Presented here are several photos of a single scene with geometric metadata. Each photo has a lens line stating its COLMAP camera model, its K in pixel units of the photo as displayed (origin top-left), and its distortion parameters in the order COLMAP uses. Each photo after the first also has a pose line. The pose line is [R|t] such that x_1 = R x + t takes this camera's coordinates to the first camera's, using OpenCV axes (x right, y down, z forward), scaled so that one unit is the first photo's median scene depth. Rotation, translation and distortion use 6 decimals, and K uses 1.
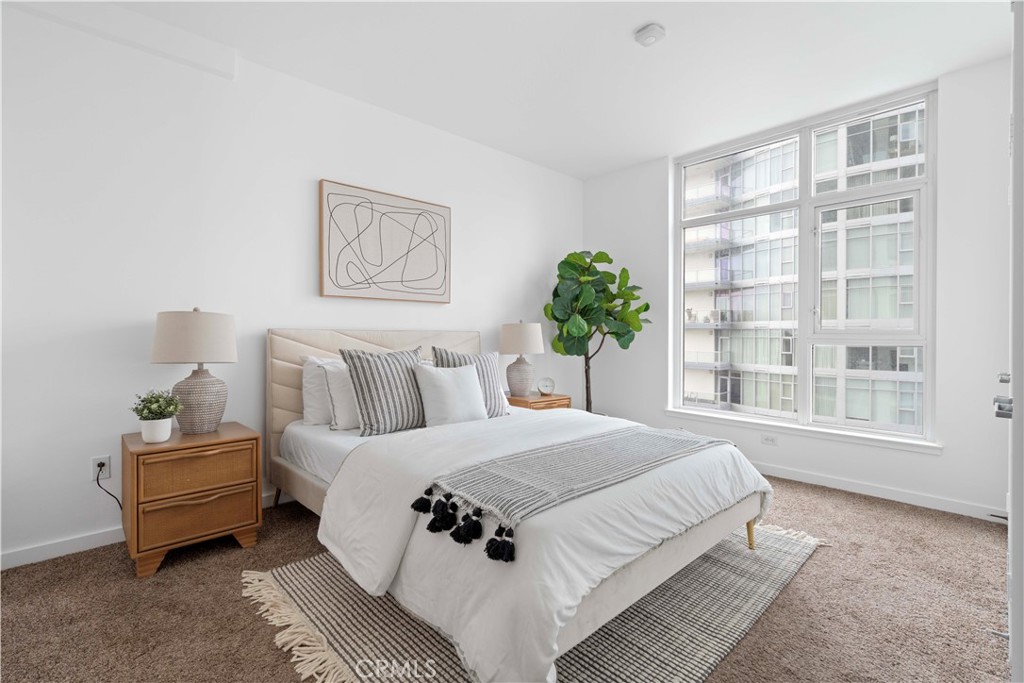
lens RADIAL K [[464.3, 0, 510.9], [0, 464.3, 335.5], [0, 0, 1]] dist [0.000206, 0.000007]
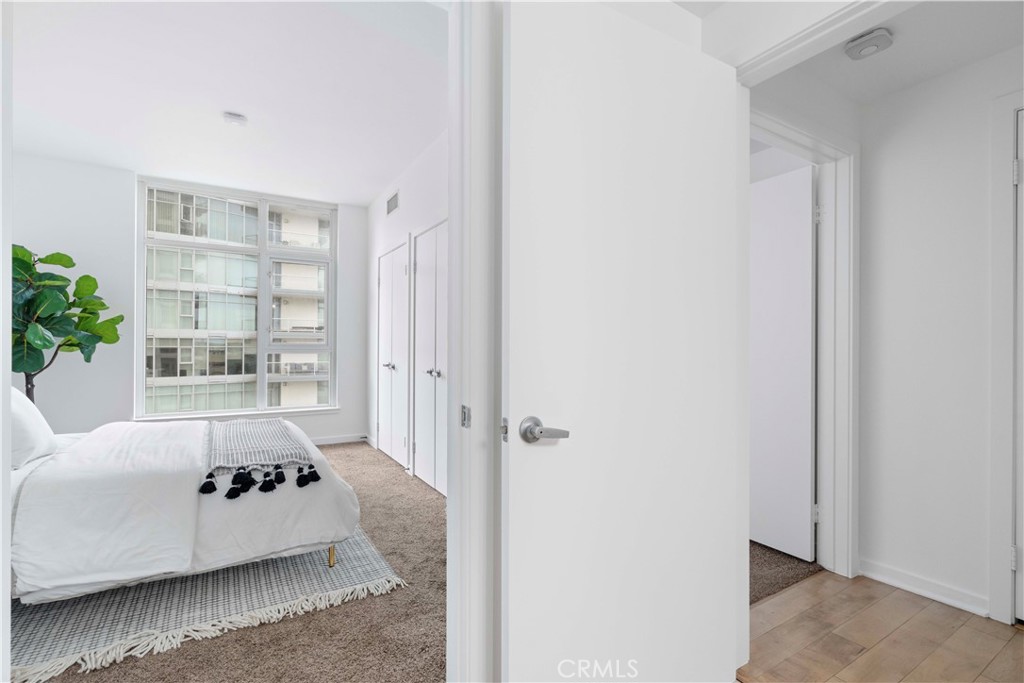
lens RADIAL K [[462.6, 0, 512.0], [0, 462.6, 341.5], [0, 0, 1]] dist [0.000201, -0.000016]
pose [[0.204433, 0.005219, 0.978867, -0.491127], [-0.000190, 0.999986, -0.005292, -0.007601], [-0.978880, 0.000896, 0.204432, -0.020314]]
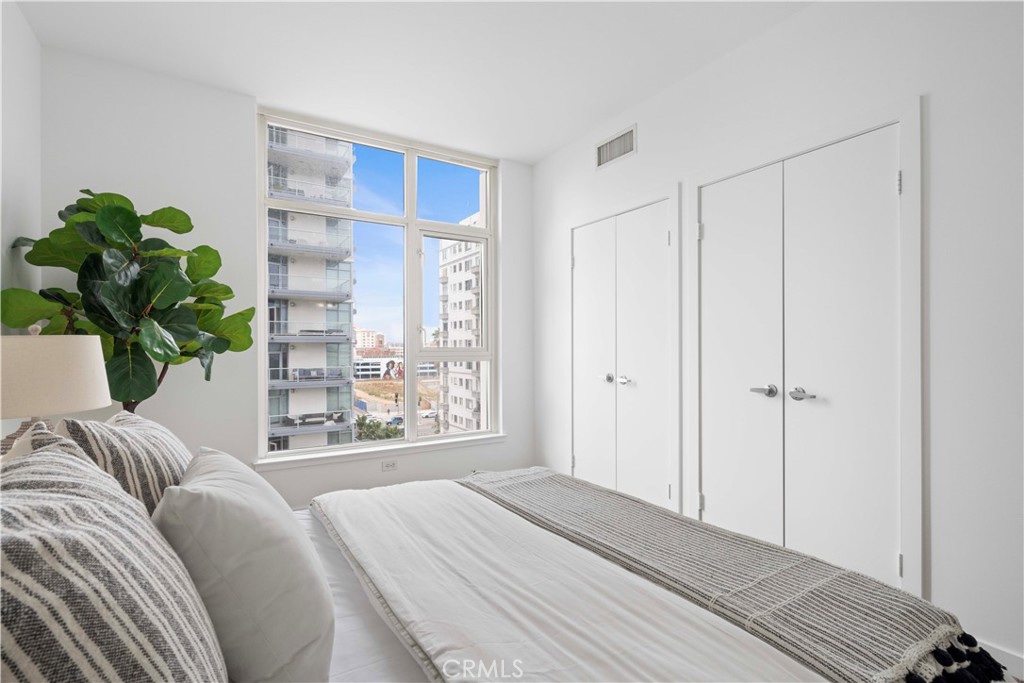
lens RADIAL K [[467.9, 0, 512.0], [0, 467.9, 341.5], [0, 0, 1]] dist [0.000722, 0.000100]
pose [[0.191310, 0.007514, 0.981501, -0.275301], [0.009743, 0.999907, -0.009554, -0.011450], [-0.981481, 0.011390, 0.191219, 0.501160]]
